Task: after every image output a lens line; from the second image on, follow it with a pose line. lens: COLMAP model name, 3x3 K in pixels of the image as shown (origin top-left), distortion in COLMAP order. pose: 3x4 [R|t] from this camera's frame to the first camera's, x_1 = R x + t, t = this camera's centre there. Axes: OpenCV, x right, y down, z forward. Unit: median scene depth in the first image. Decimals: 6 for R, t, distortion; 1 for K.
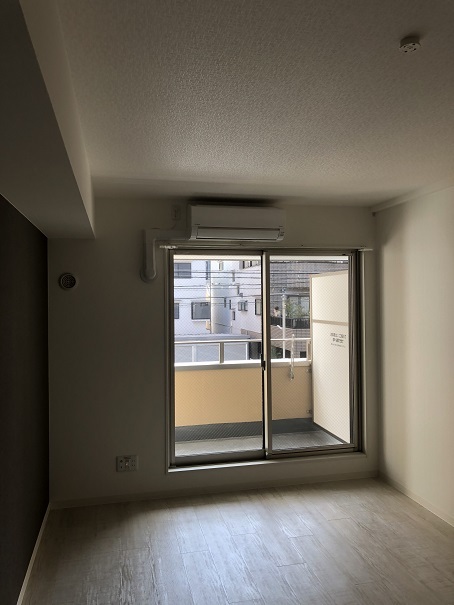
lens RADIAL K [[488.7, 0, 227.0], [0, 488.7, 302.5], [0, 0, 1]] dist [0.008472, 0.004775]
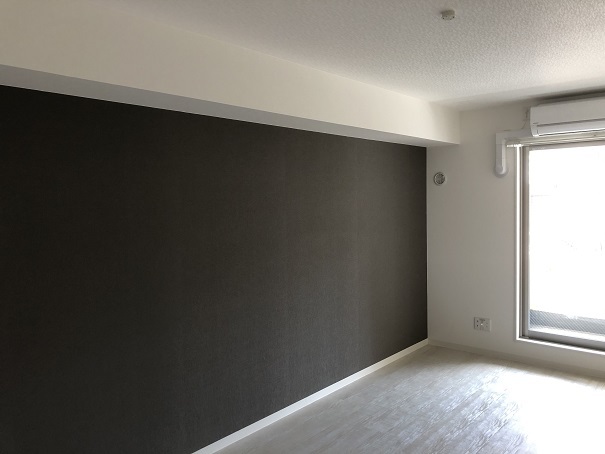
lens RADIAL K [[488.7, 0, 302.5], [0, 488.7, 227.0], [0, 0, 1]] dist [0.008472, 0.004775]
pose [[0.595004, 0.045087, -0.802457, 0.519234], [0.008806, 0.998000, 0.062604, 0.000633], [0.803674, -0.044316, 0.593417, -0.095419]]
